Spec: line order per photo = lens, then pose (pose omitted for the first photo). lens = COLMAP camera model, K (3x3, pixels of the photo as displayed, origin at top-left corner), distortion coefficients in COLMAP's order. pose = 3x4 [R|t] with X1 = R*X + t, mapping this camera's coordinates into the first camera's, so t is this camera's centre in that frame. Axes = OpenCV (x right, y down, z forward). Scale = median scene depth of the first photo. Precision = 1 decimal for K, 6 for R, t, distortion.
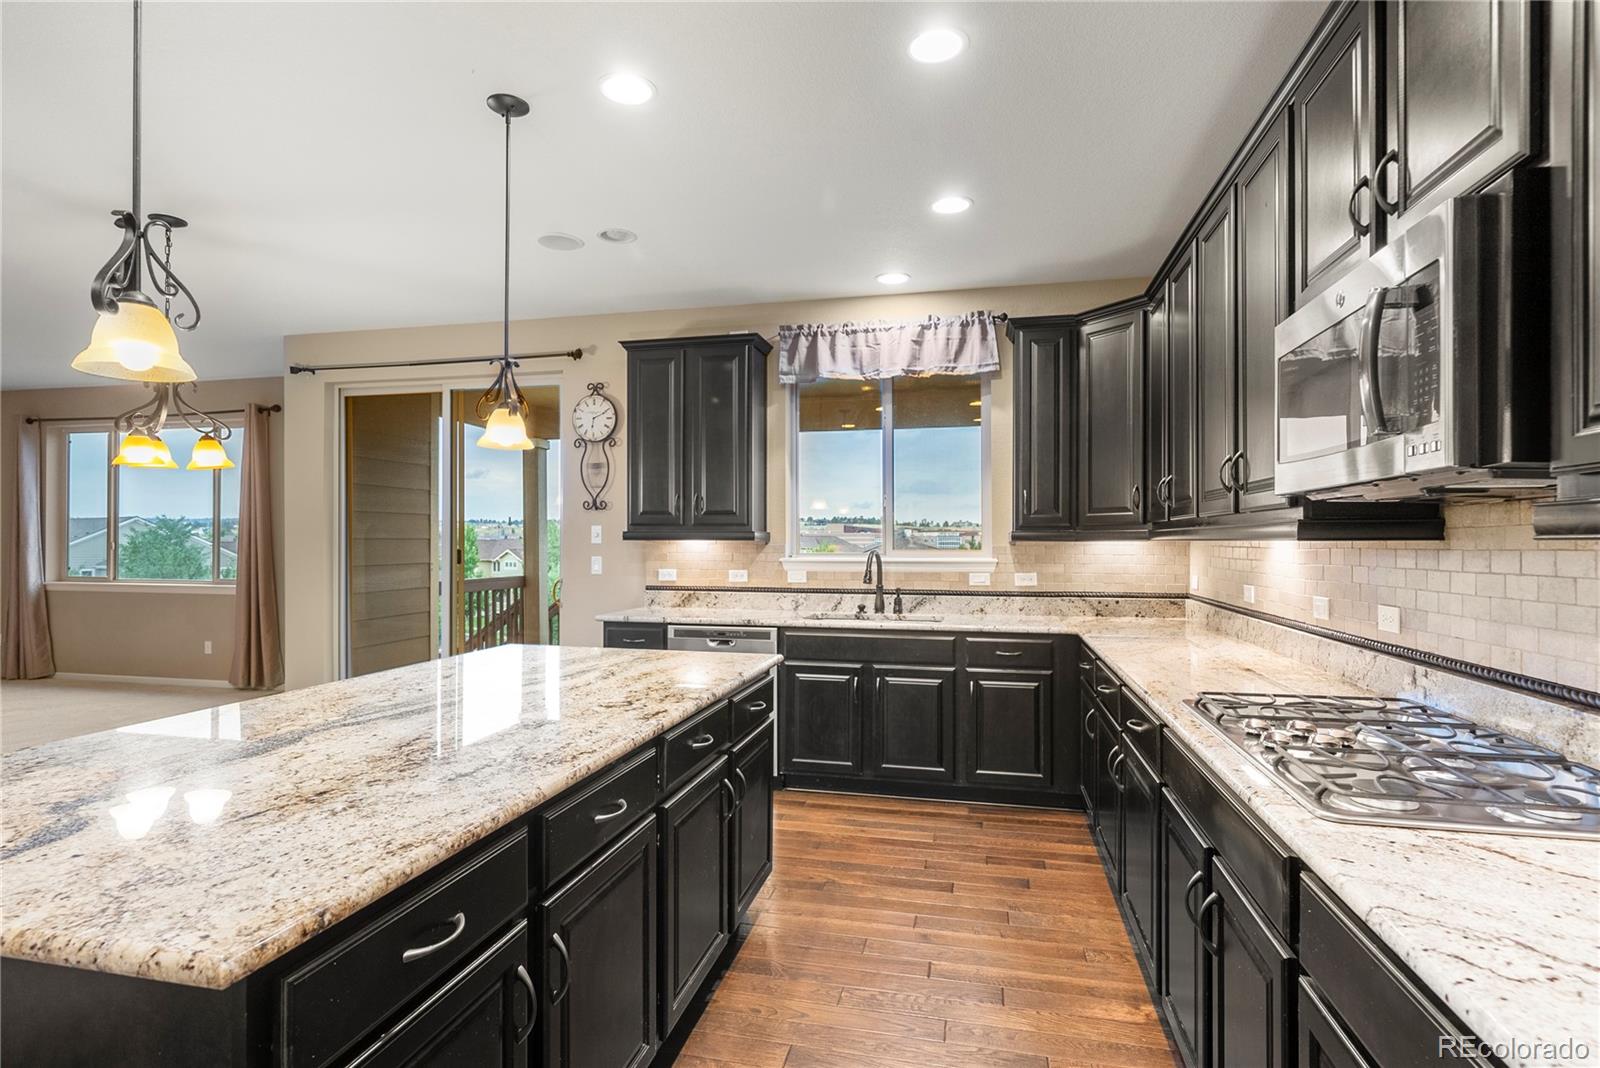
lens RADIAL K [[810.1, 0, 794.1], [0, 810.1, 543.6], [0, 0, 1]] dist [0.002123, -0.000074]
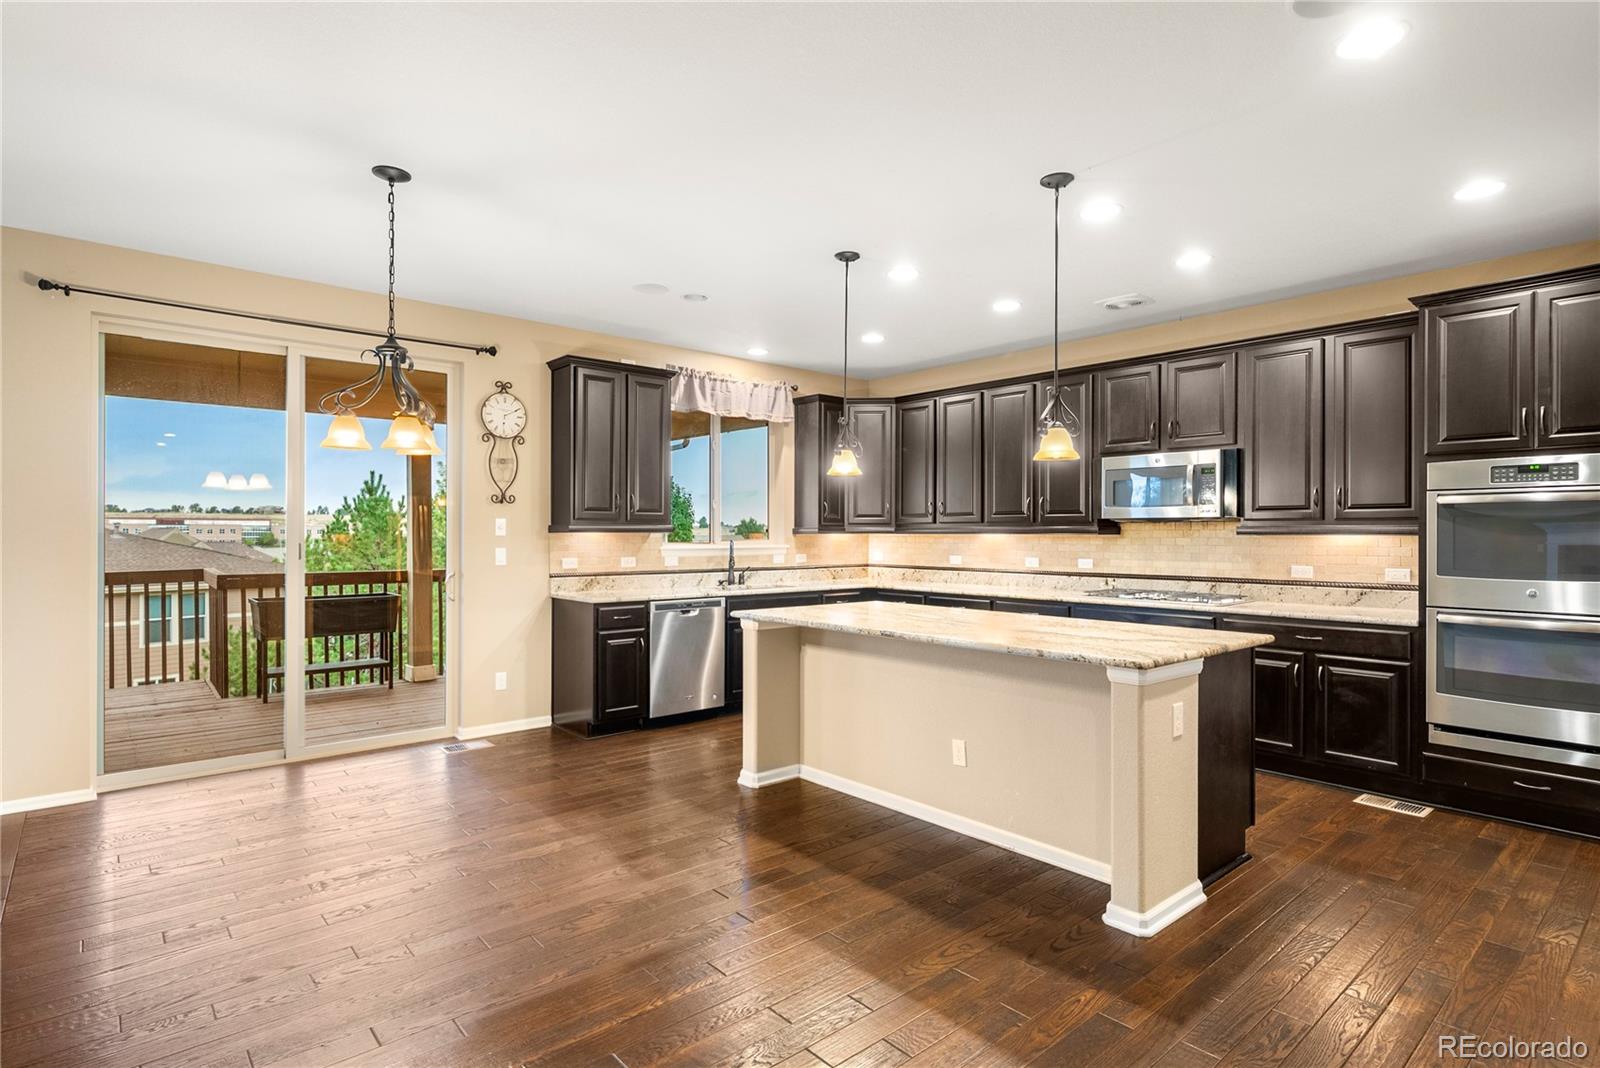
lens RADIAL K [[810.9, 0, 797.0], [0, 810.9, 534.8], [0, 0, 1]] dist [-0.000265, 0.000489]
pose [[0.585758, -0.001175, 0.810485, -0.893571], [0.000093, 0.999999, 0.001382, -0.002657], [-0.810486, -0.000735, 0.585757, 0.085930]]
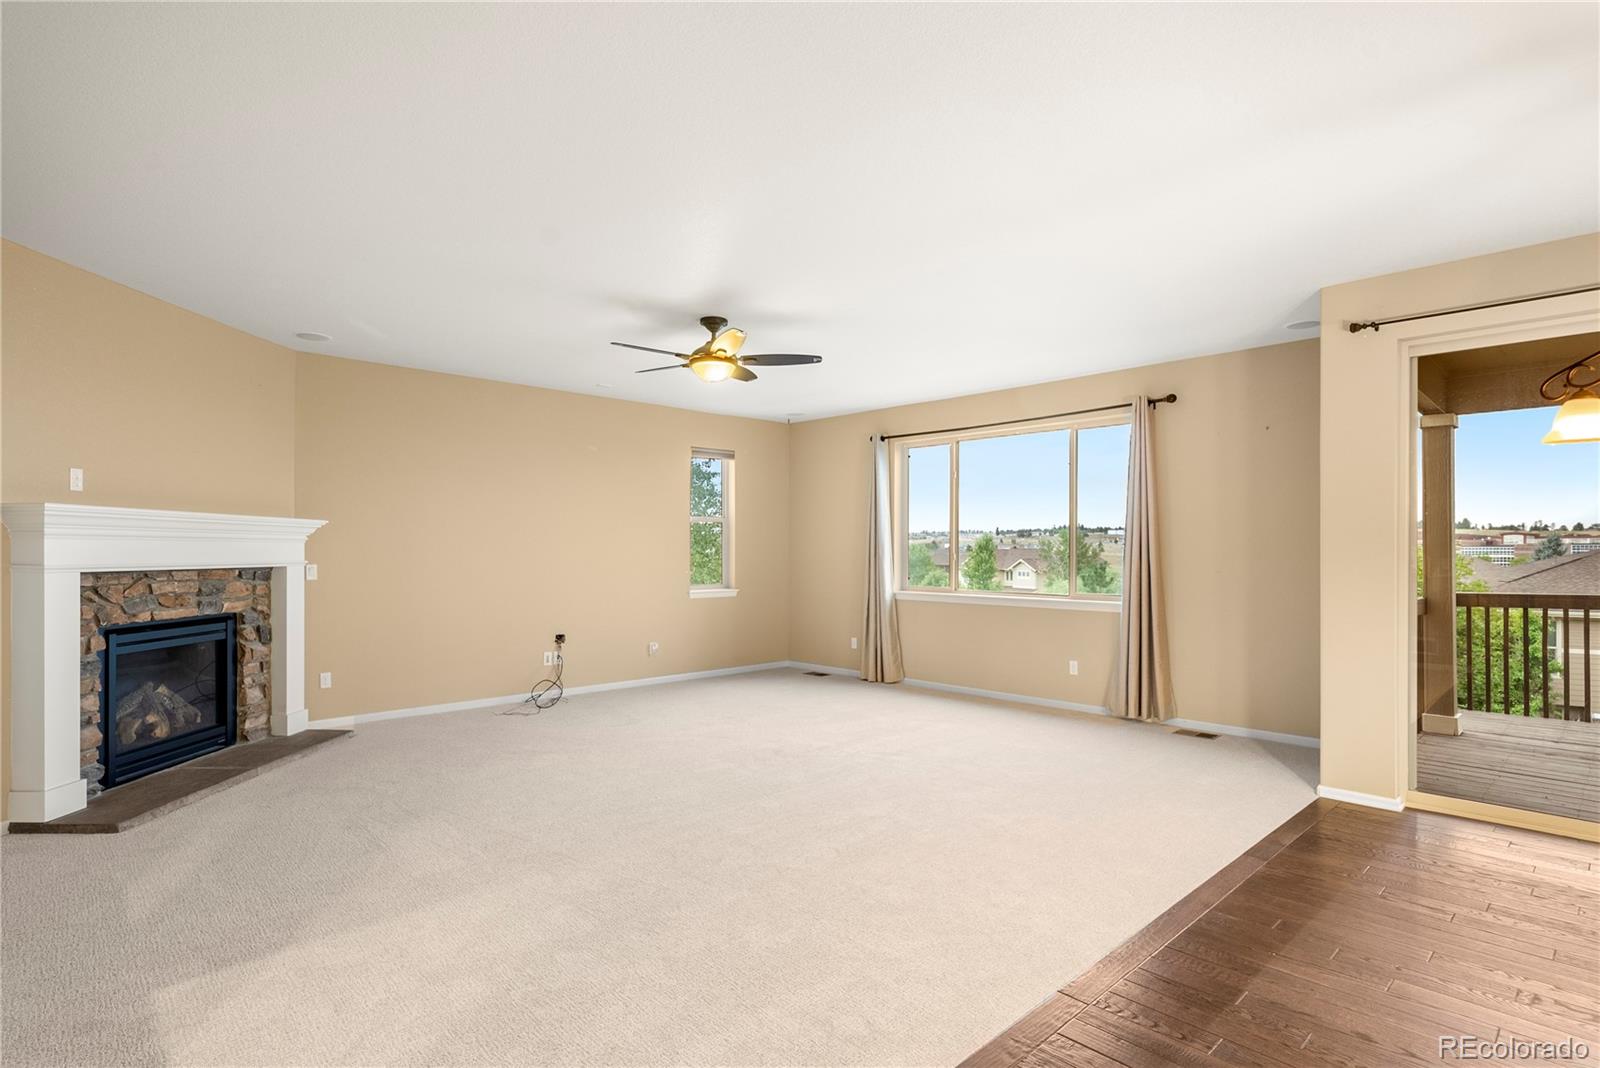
lens RADIAL K [[810.1, 0, 794.1], [0, 810.1, 543.6], [0, 0, 1]] dist [0.002123, -0.000074]
pose [[0.836062, -0.005264, -0.548610, -0.713303], [-0.001147, 0.999935, -0.011343, -0.002610], [0.548634, 0.010112, 0.836001, 0.086260]]
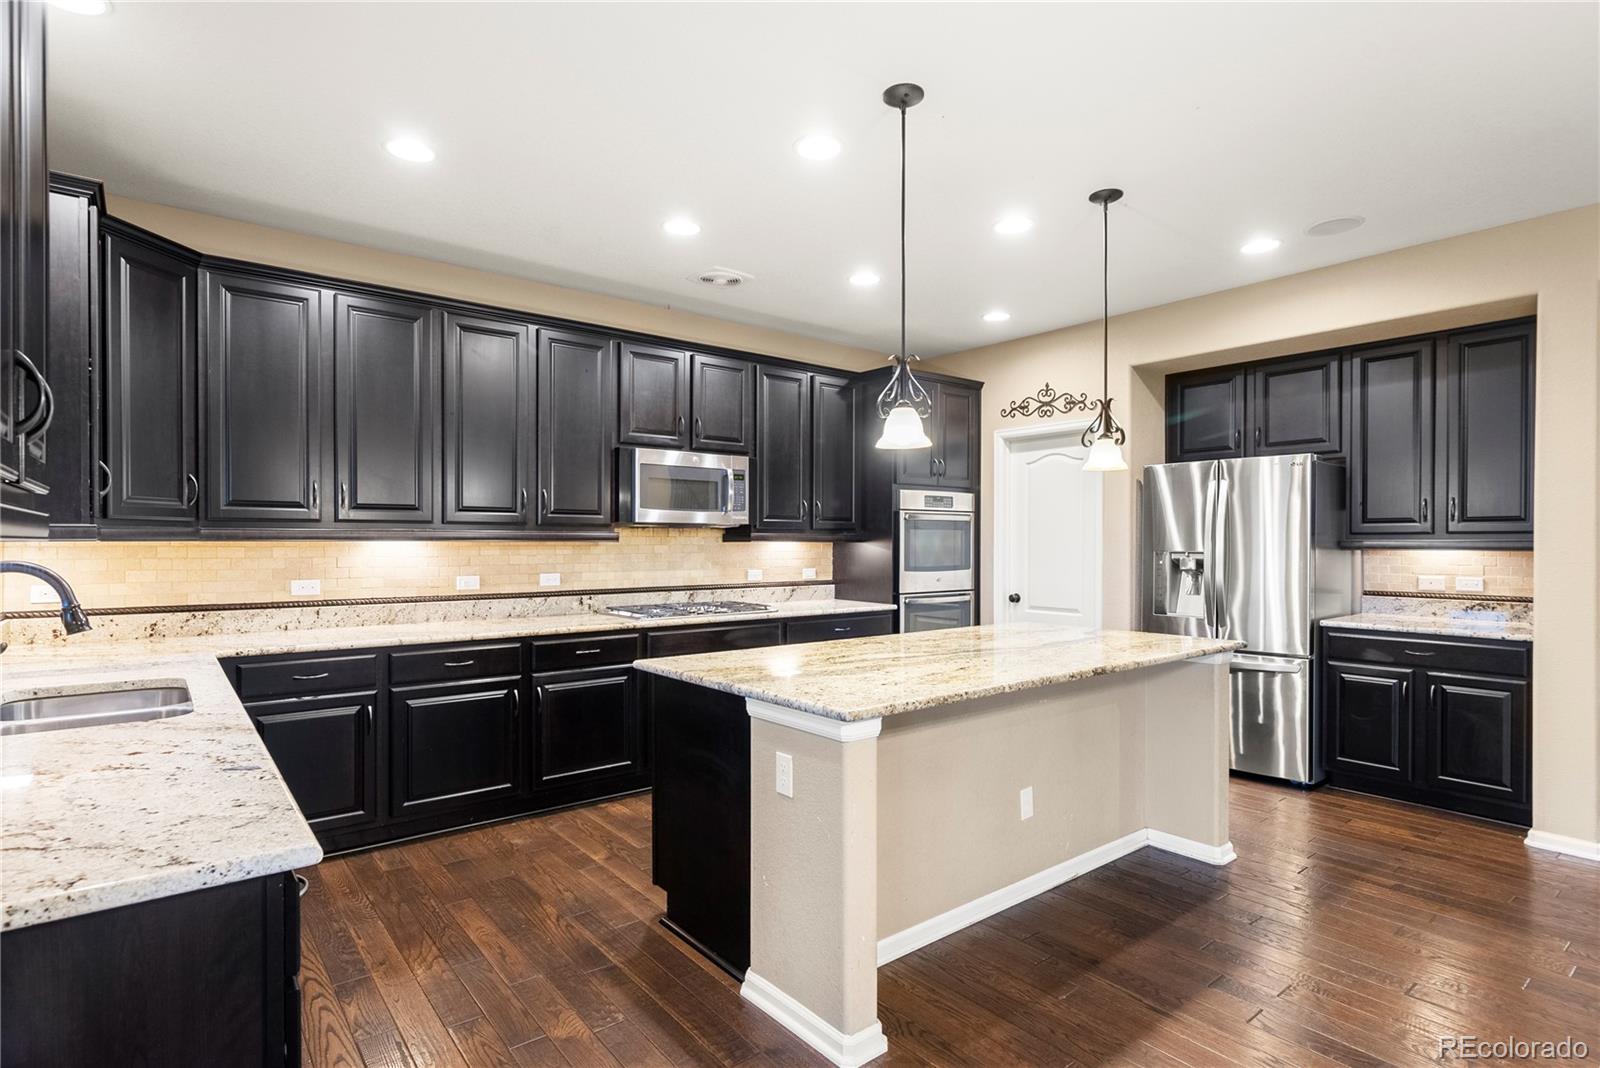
lens RADIAL K [[810.1, 0, 794.1], [0, 810.1, 543.6], [0, 0, 1]] dist [0.002123, -0.000074]
pose [[-0.783534, -0.004559, 0.621333, -0.458532], [-0.001813, 0.999986, 0.005051, -0.004334], [-0.621347, 0.002831, -0.783531, 0.986966]]
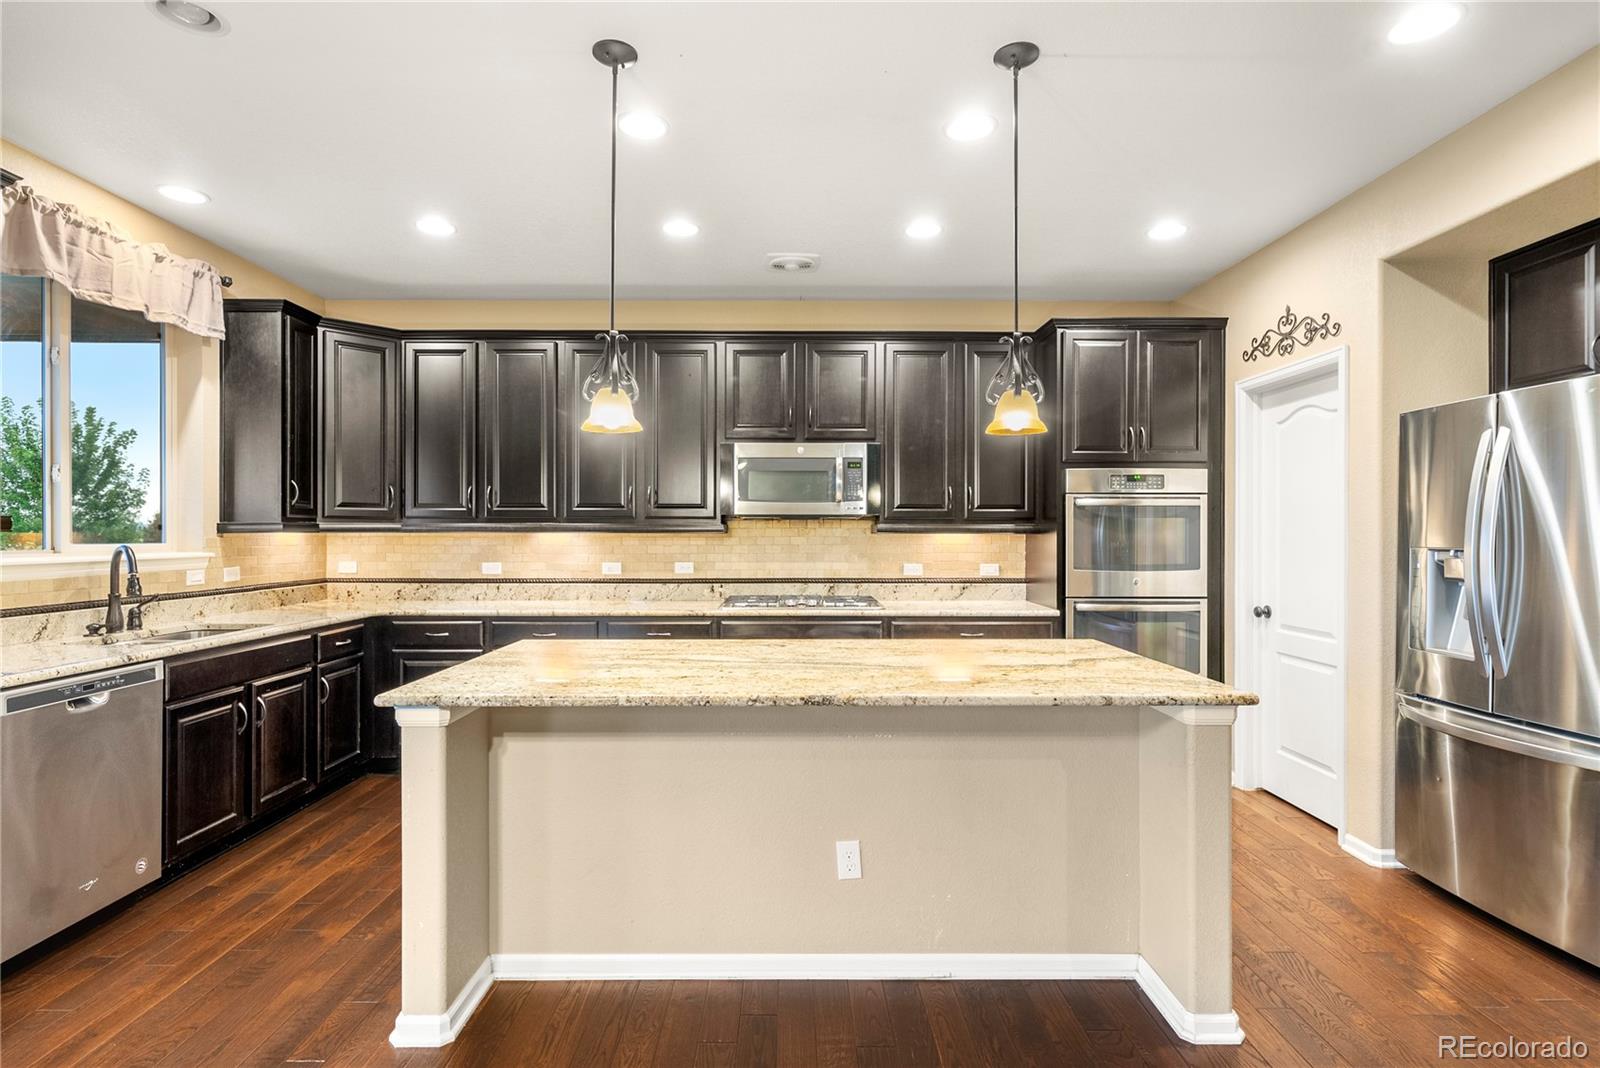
lens RADIAL K [[810.9, 0, 797.0], [0, 810.9, 534.8], [0, 0, 1]] dist [-0.000265, 0.000489]
pose [[-0.232962, -0.003359, 0.972480, -0.685291], [0.000234, 0.999994, 0.003510, -0.003038], [-0.972486, 0.001045, -0.232960, 0.539927]]
